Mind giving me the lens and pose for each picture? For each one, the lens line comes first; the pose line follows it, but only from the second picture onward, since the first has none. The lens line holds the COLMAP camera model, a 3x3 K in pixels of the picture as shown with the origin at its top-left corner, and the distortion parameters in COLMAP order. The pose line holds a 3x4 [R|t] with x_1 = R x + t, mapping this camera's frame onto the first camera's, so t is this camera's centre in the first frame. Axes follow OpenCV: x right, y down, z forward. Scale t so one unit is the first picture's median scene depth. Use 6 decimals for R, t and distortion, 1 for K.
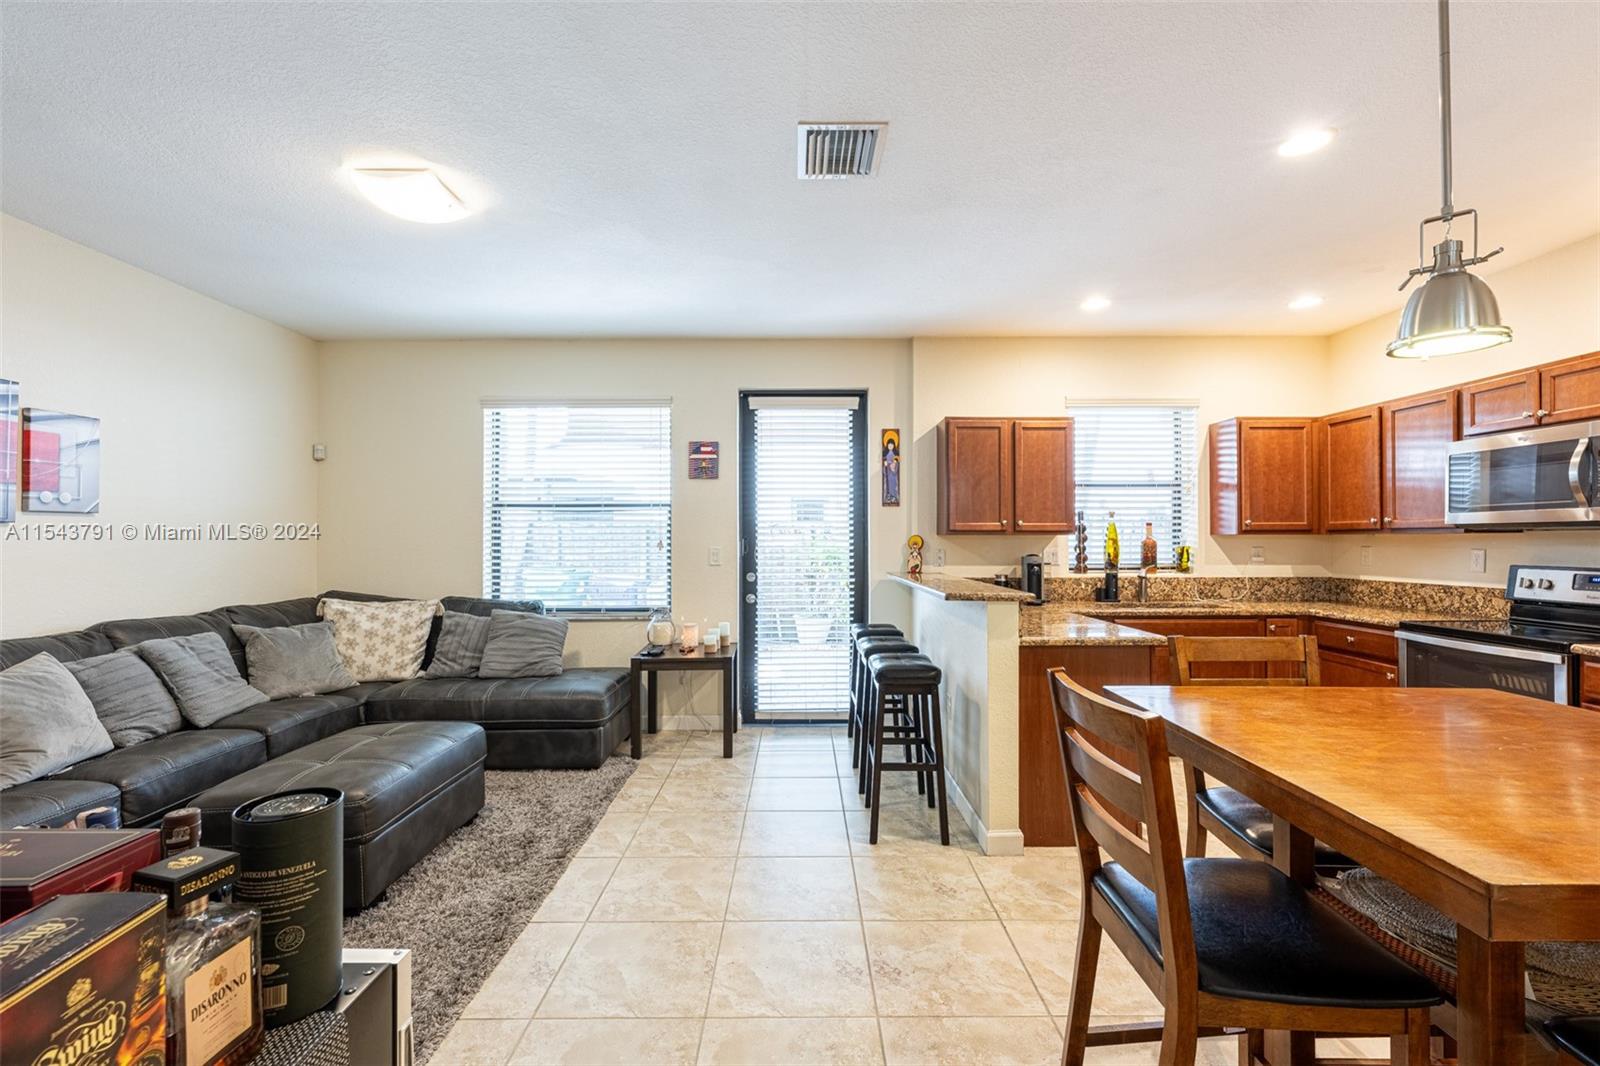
lens RADIAL K [[691.8, 0, 800.0], [0, 691.8, 533.0], [0, 0, 1]] dist [0.000022, 0.000133]
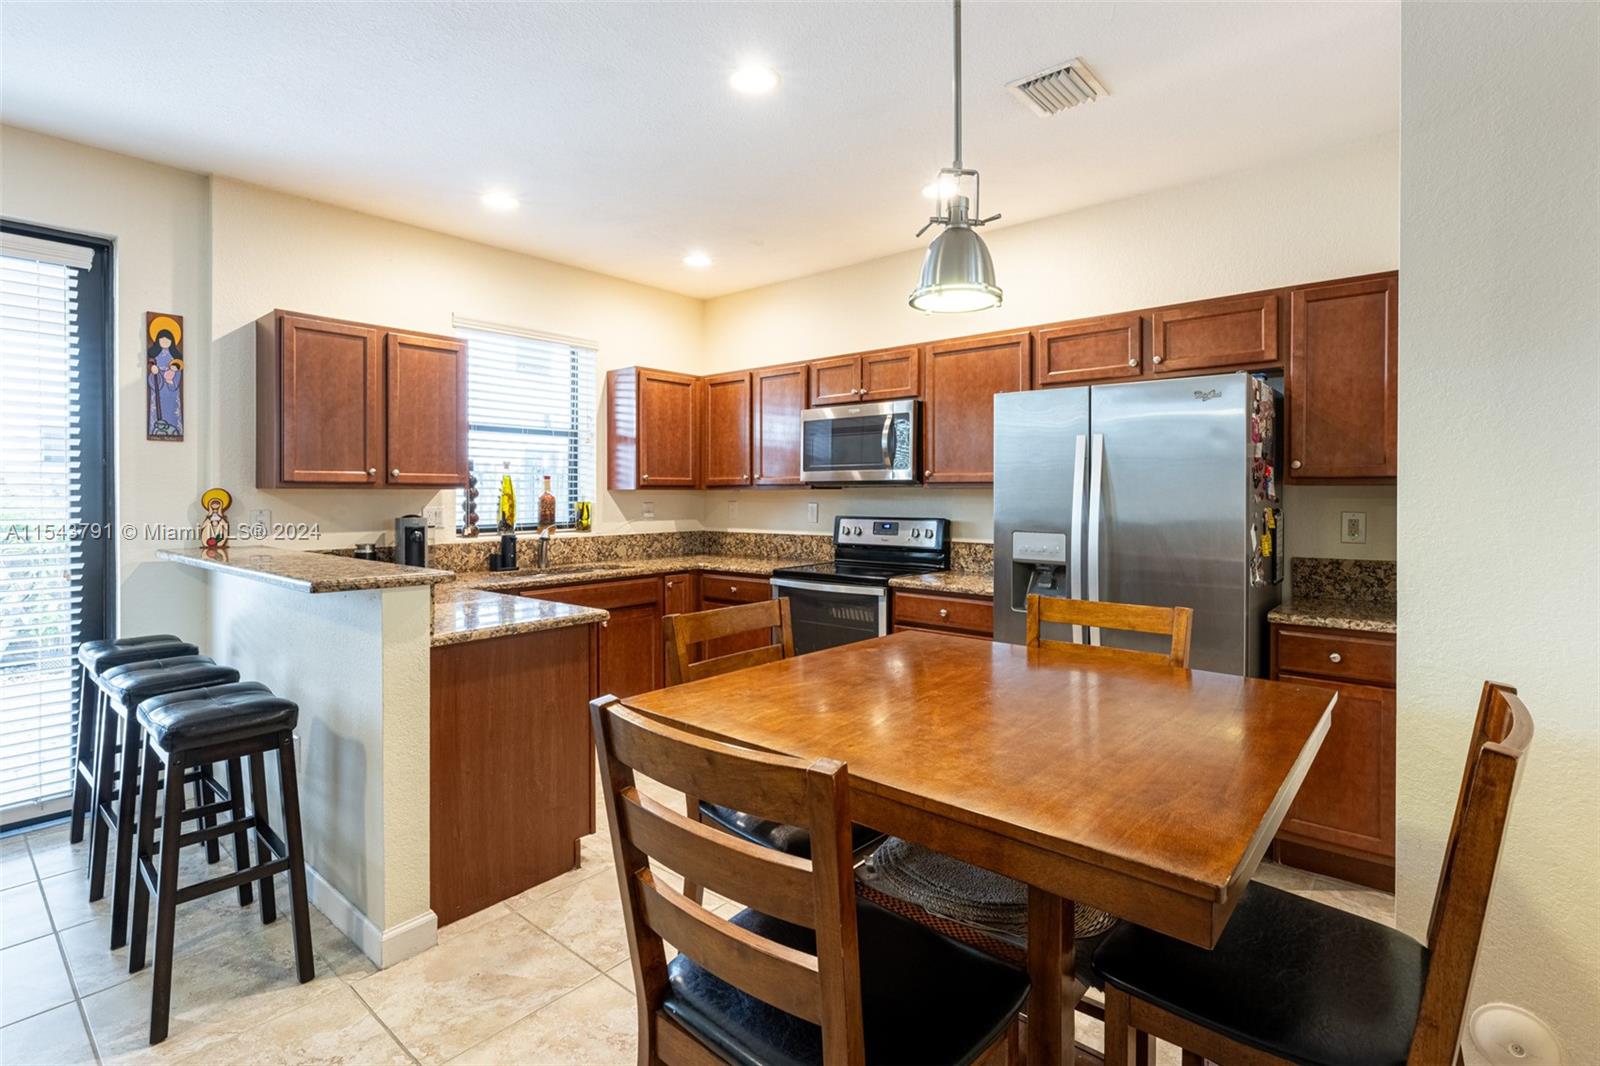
lens RADIAL K [[757.9, 0, 804.1], [0, 757.9, 496.9], [0, 0, 1]] dist [-0.001302, 0.000227]
pose [[0.648220, -0.002218, 0.761450, -0.013769], [-0.006864, 0.999938, 0.008756, 0.001343], [-0.761422, -0.010903, 0.648164, 0.148239]]
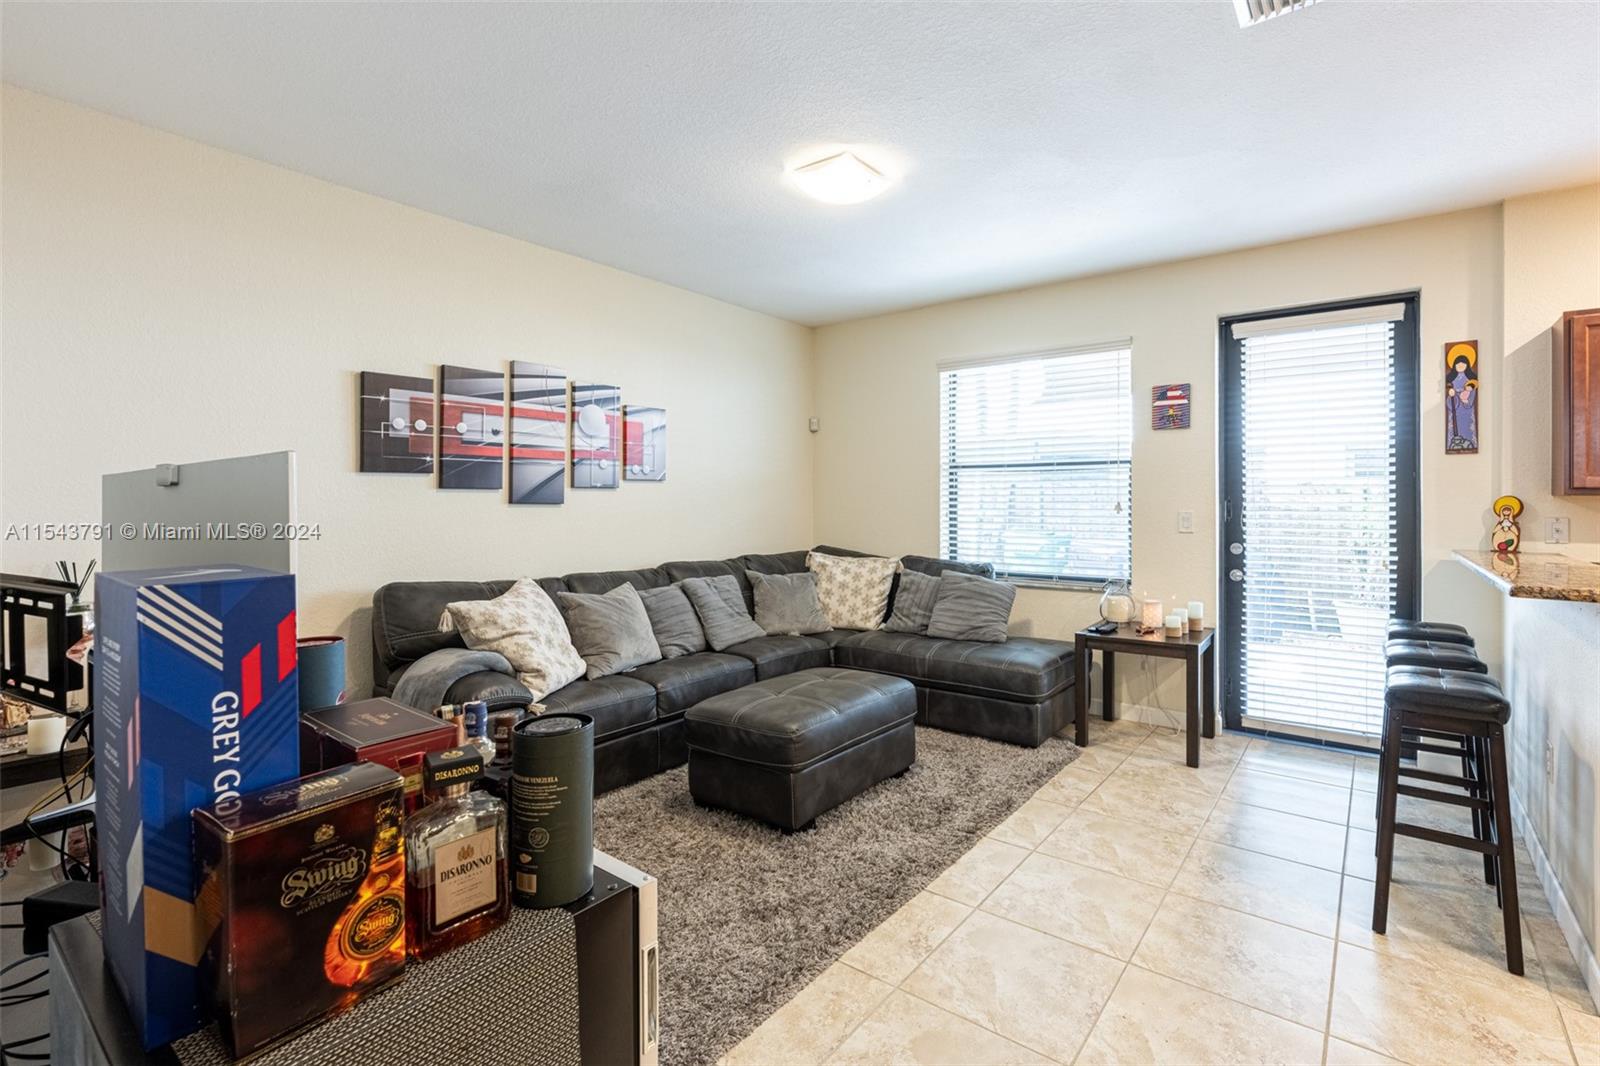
lens RADIAL K [[732.2, 0, 846.7], [0, 732.2, 498.2], [0, 0, 1]] dist [-0.000600, 0.000458]
pose [[0.806275, 0.000057, -0.591541, 0.076012], [0.003202, 0.999985, 0.004461, 0.000246], [0.591533, -0.005491, 0.806262, 0.054187]]
